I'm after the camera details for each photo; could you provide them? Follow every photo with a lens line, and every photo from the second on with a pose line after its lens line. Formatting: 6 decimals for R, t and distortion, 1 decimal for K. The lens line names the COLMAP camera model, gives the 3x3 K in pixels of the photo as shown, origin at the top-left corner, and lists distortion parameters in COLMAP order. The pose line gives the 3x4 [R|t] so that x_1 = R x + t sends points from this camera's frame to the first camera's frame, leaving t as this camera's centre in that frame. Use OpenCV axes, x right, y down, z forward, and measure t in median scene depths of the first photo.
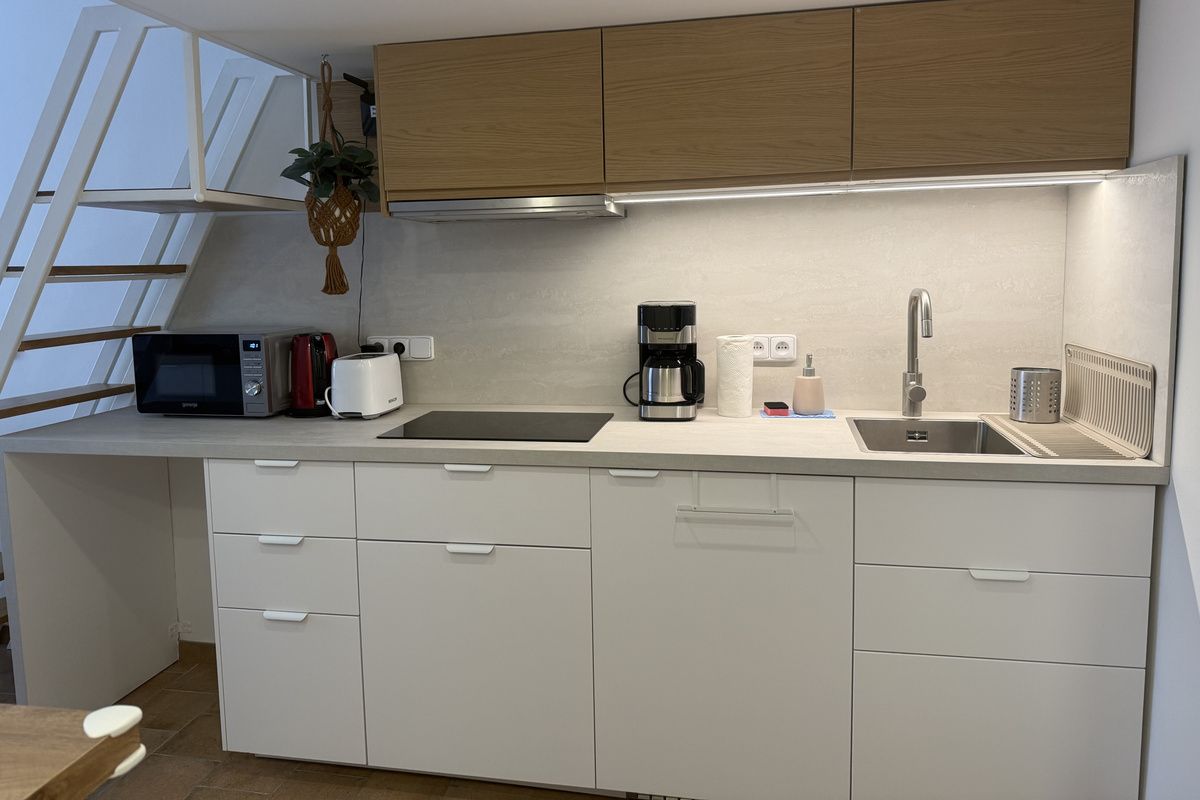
lens RADIAL K [[847.4, 0, 615.5], [0, 847.4, 359.2], [0, 0, 1]] dist [0.078334, -0.113126]
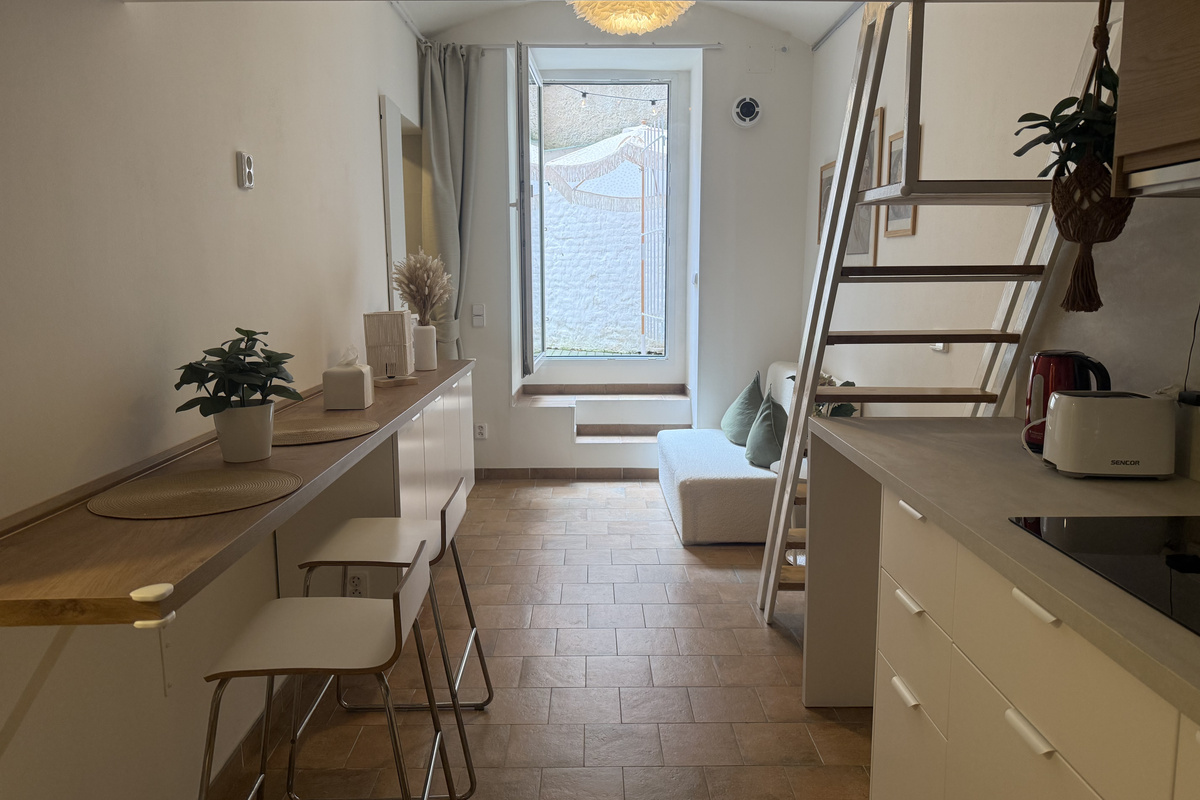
lens RADIAL K [[847.4, 0, 596.8], [0, 847.4, 382.9], [0, 0, 1]] dist [0.078334, -0.113126]
pose [[0.172199, 0.146697, -0.974078, 0.316996], [-0.103716, 0.986053, 0.130165, -0.069972], [0.979587, 0.078613, 0.185013, 0.491108]]
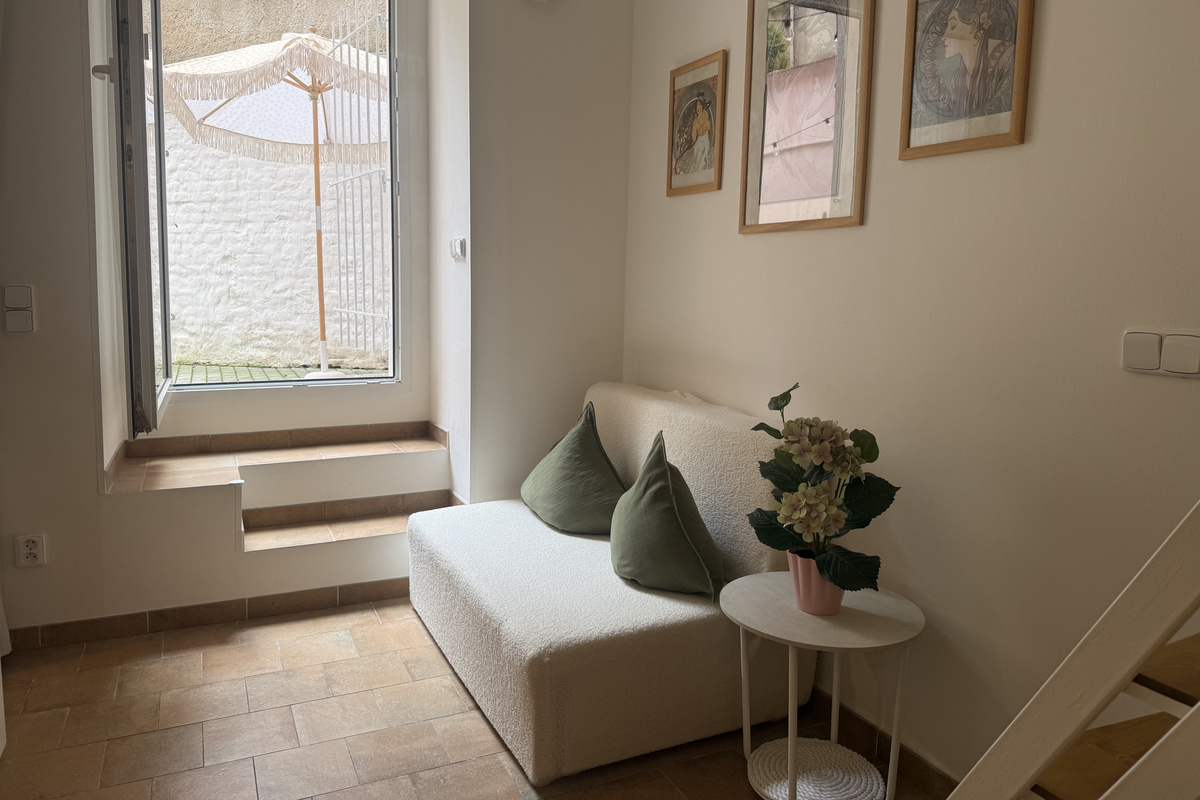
lens RADIAL K [[847.4, 0, 597.2], [0, 847.4, 351.8], [0, 0, 1]] dist [0.078334, -0.113126]
pose [[0.573018, 0.100287, -0.813384, -0.636853], [-0.110799, 0.992852, 0.044359, 0.002426], [0.812019, 0.064704, 0.580034, 0.552013]]
